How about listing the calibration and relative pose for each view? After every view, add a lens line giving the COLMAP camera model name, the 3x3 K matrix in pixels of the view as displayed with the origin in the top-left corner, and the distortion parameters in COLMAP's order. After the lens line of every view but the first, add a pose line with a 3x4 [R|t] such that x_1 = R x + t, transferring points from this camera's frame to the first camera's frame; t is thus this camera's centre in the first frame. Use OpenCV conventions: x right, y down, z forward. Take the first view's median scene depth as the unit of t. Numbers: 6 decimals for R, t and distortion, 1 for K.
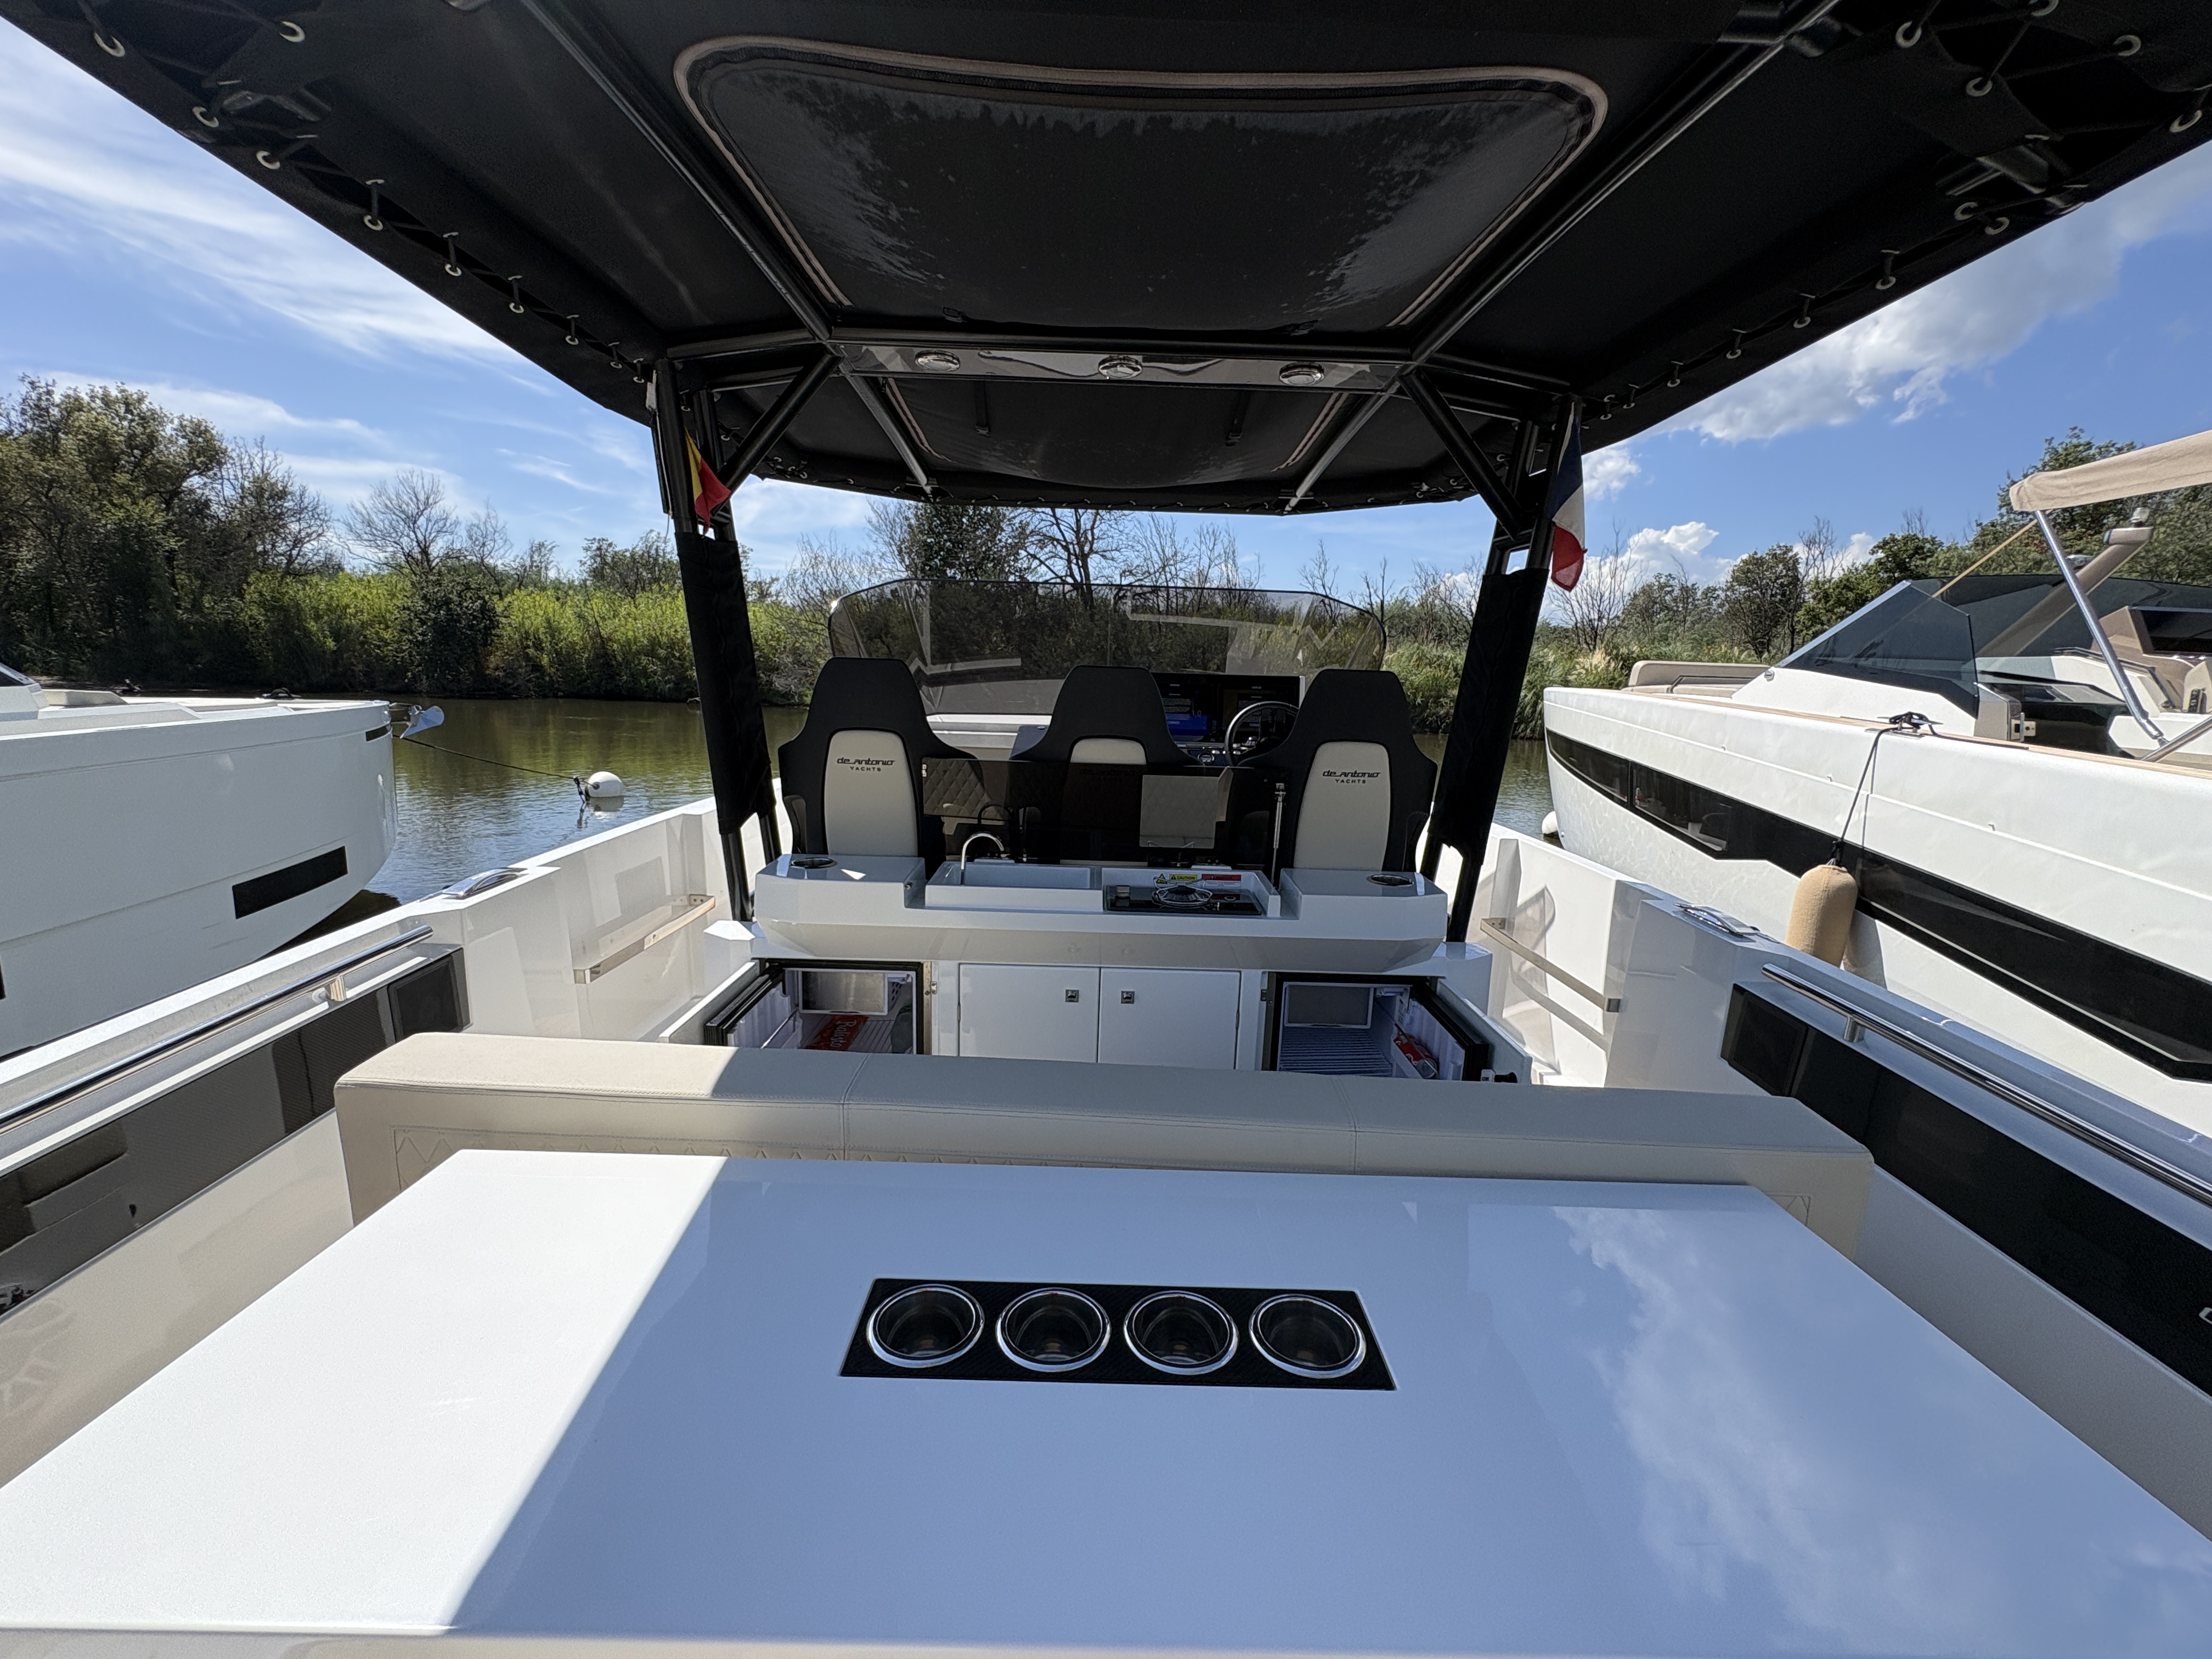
lens RADIAL K [[882.1, 0, 1098.0], [0, 882.1, 835.3], [0, 0, 1]] dist [-0.002346, 0.000400]
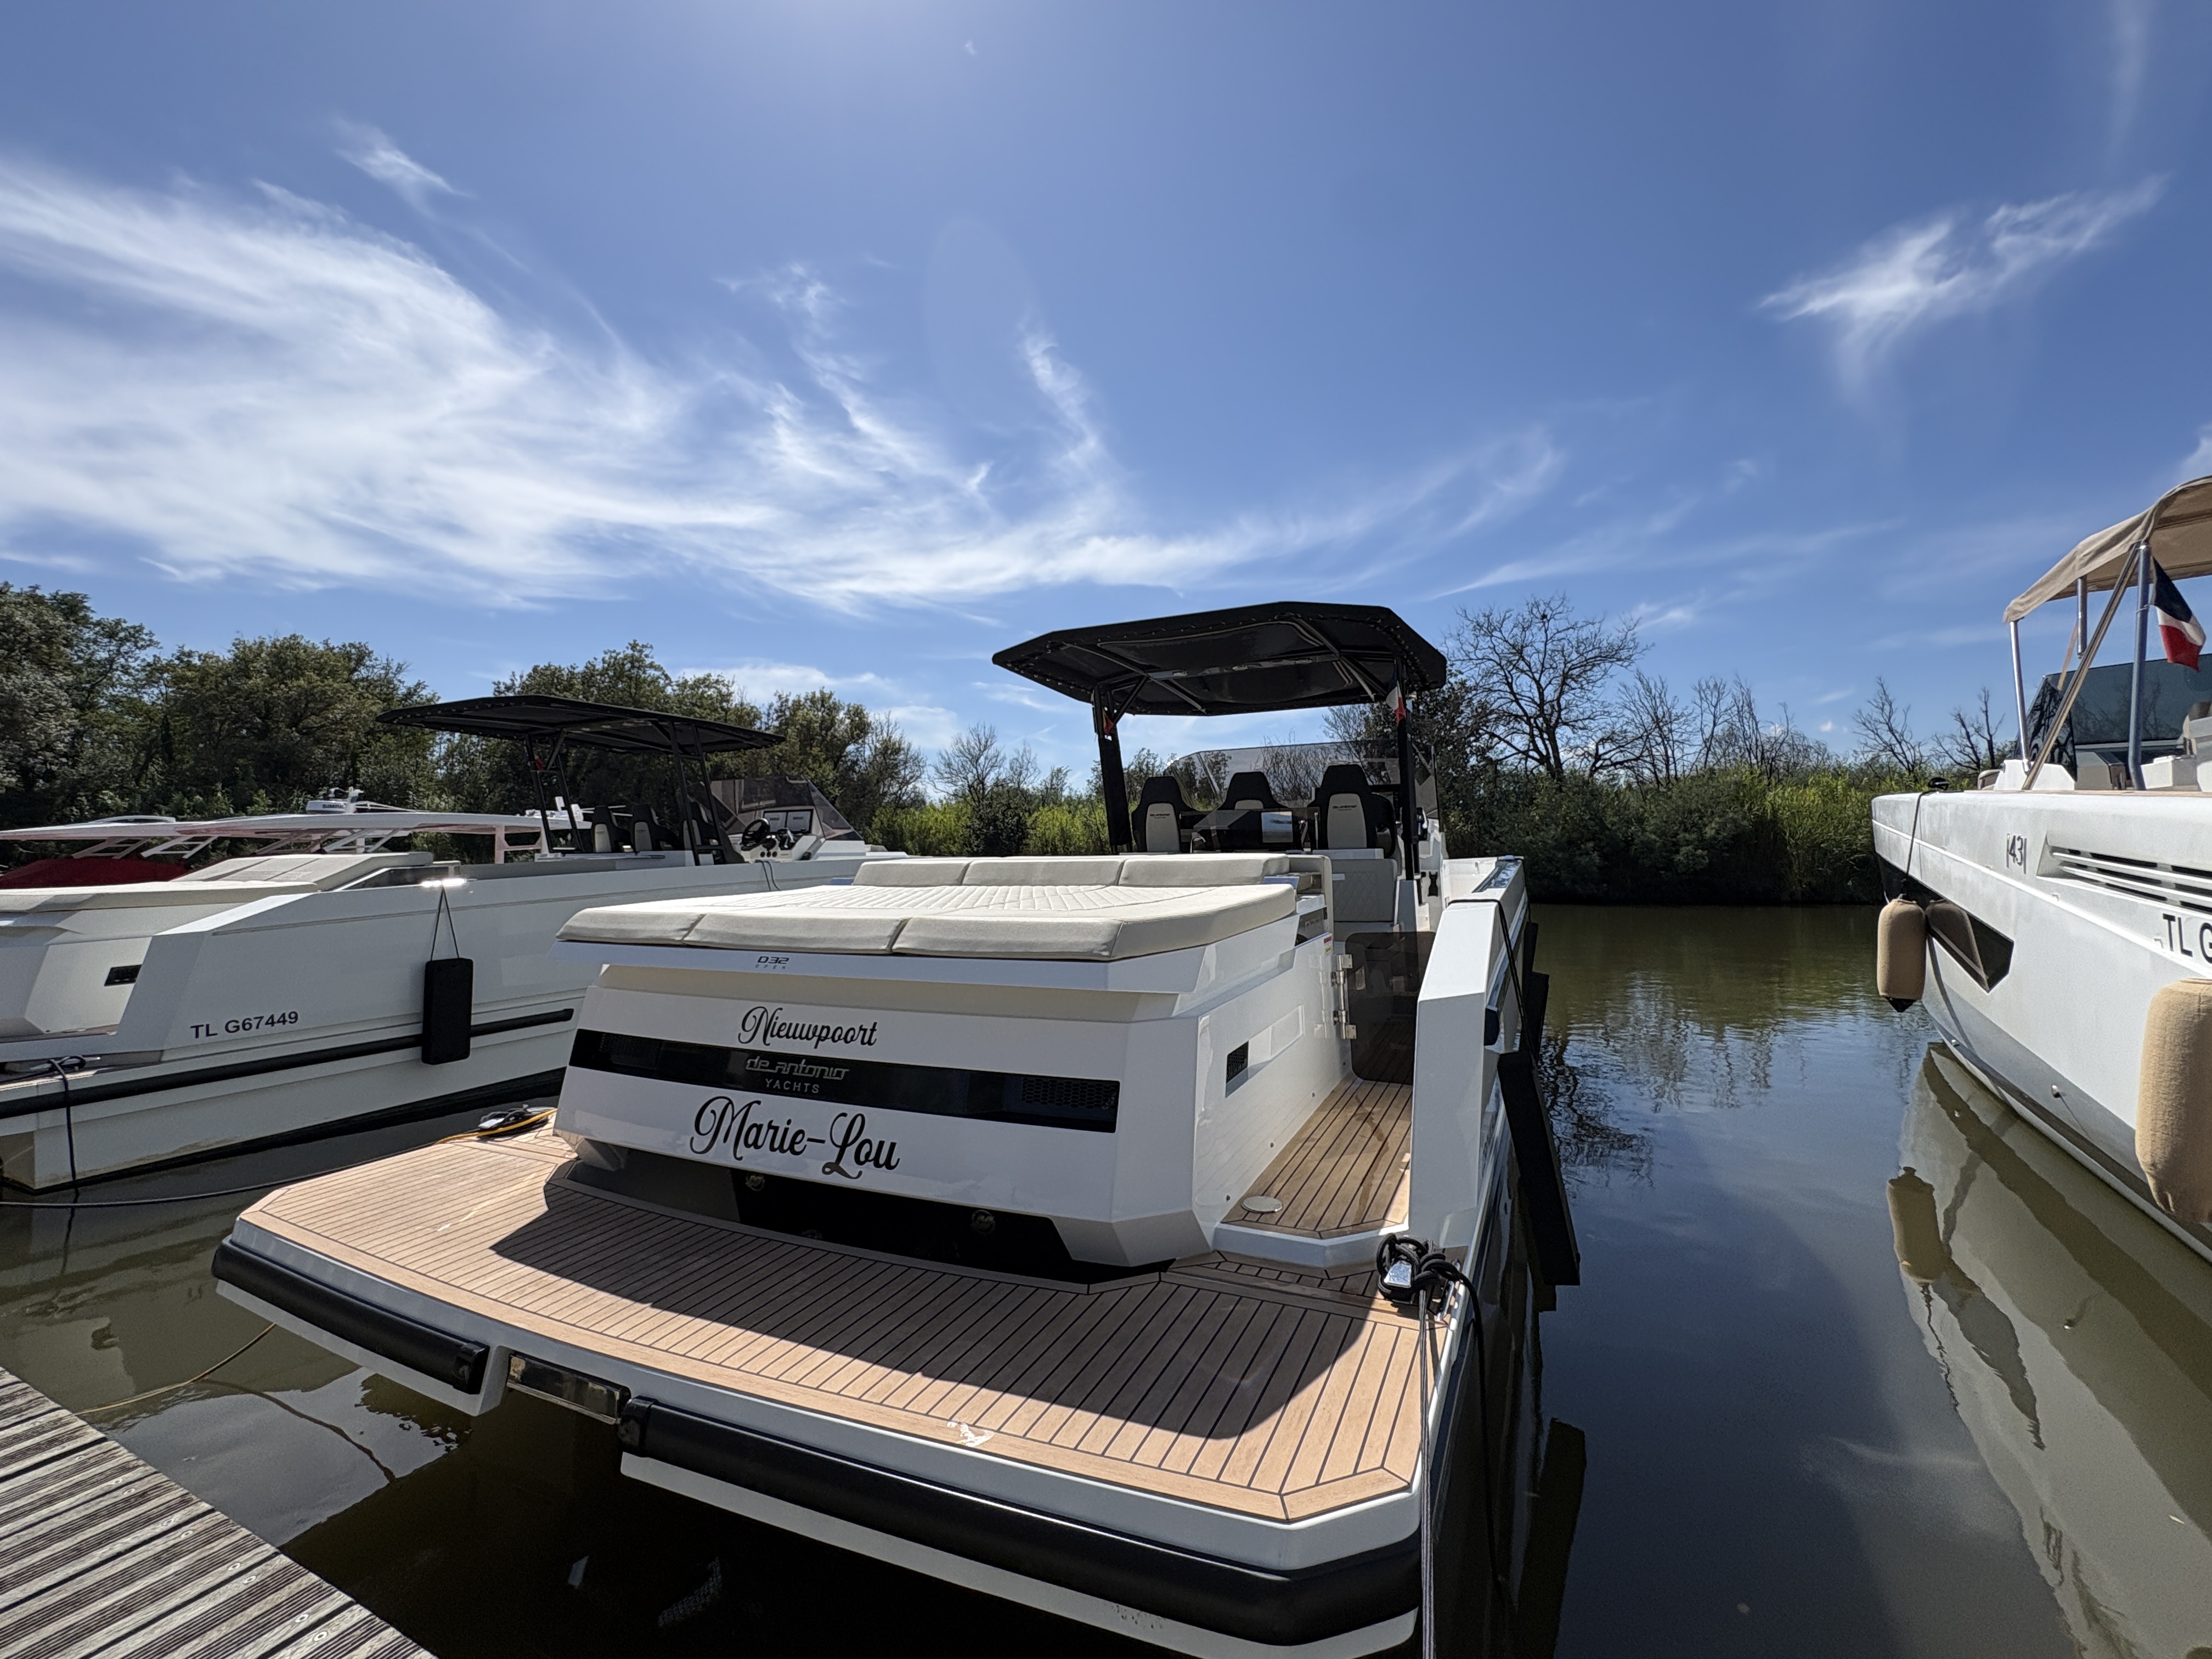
lens RADIAL K [[933.2, 0, 1101.1], [0, 933.2, 825.1], [0, 0, 1]] dist [-0.010875, -0.000065]
pose [[0.874119, -0.061379, -0.481817, 0.029215], [-0.049527, 0.975549, -0.214129, 0.017463], [0.483179, 0.211038, 0.849706, -0.045769]]
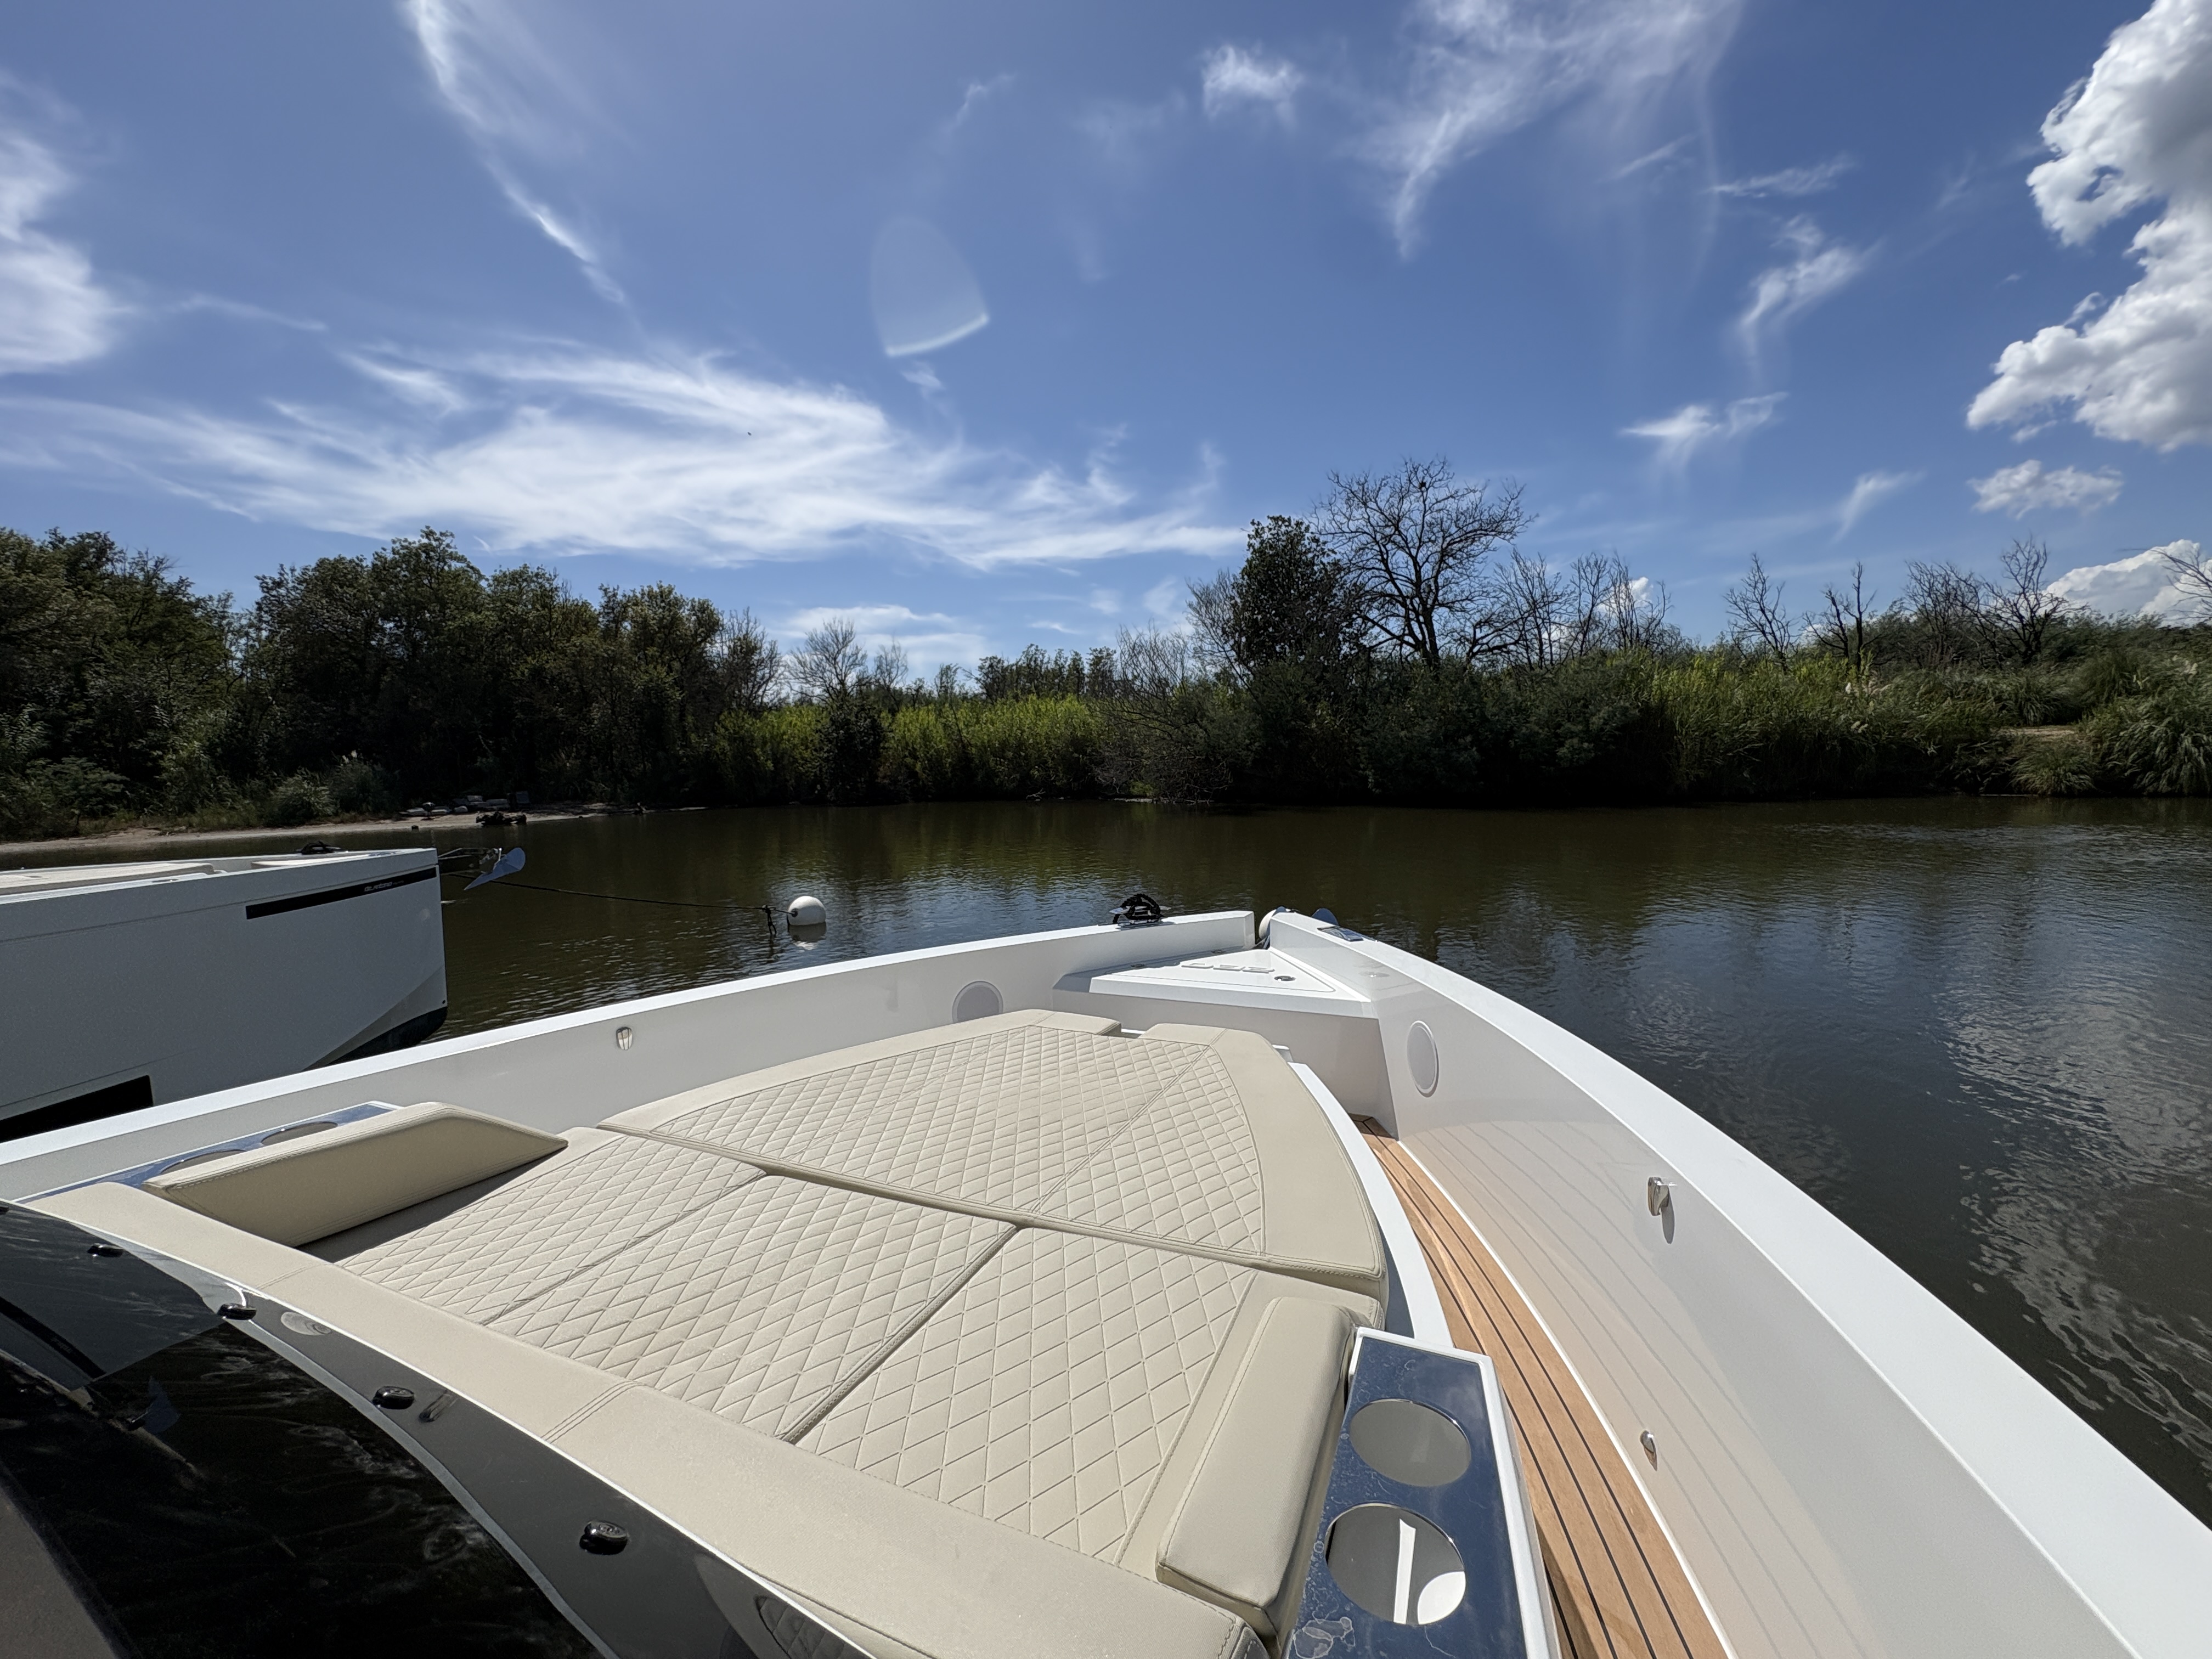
lens RADIAL K [[888.1, 0, 1095.6], [0, 888.1, 828.7], [0, 0, 1]] dist [-0.001364, -0.000191]
pose [[0.917932, -0.035589, -0.395139, 0.017657], [-0.003111, 0.995292, -0.096871, -0.013426], [0.396726, 0.090151, 0.913499, 0.071722]]
